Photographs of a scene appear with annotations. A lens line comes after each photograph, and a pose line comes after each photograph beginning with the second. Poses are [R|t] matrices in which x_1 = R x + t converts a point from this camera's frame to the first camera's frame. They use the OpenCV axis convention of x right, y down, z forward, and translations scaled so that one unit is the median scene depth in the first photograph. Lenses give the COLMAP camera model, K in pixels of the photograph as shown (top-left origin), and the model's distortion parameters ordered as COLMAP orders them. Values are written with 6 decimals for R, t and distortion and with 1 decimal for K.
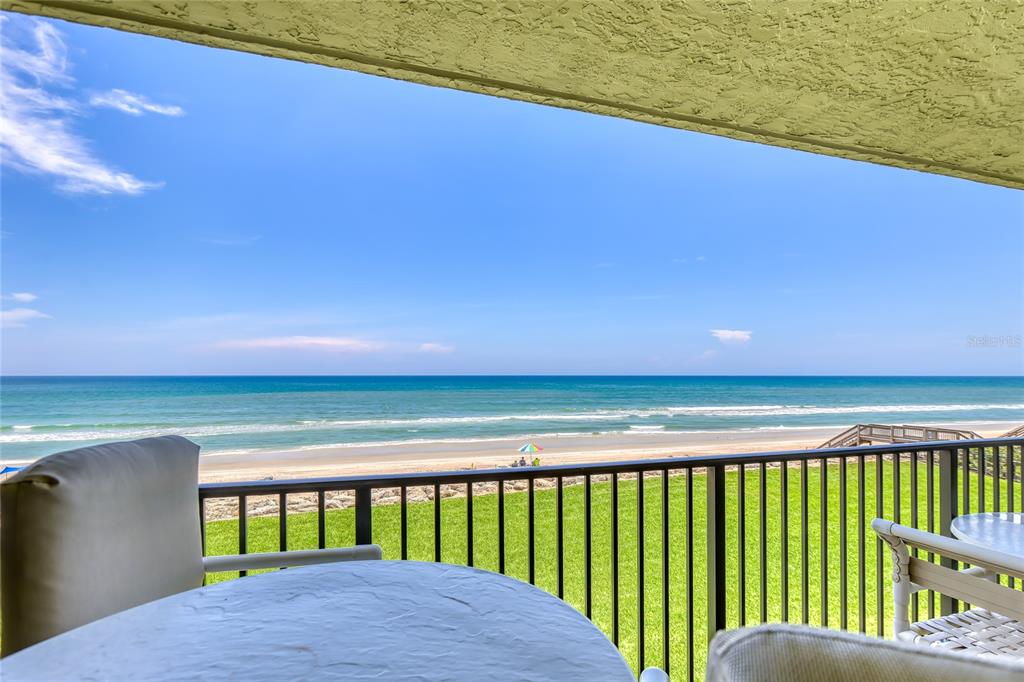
lens RADIAL K [[485.9, 0, 510.1], [0, 485.9, 382.4], [0, 0, 1]] dist [0.000875, 0.000164]
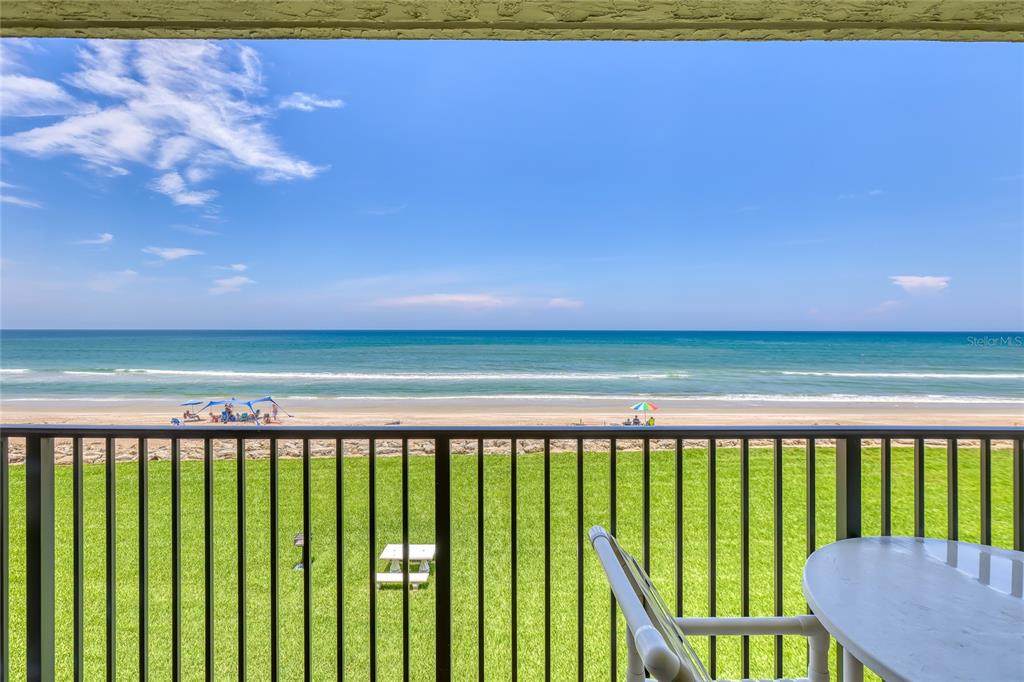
lens RADIAL K [[481.4, 0, 509.9], [0, 481.4, 337.8], [0, 0, 1]] dist [-0.000046, 0.001248]
pose [[0.955068, 0.006500, -0.296316, 0.118626], [-0.006069, 0.999979, 0.002372, -0.000208], [0.296326, -0.000467, 0.955087, 0.037895]]
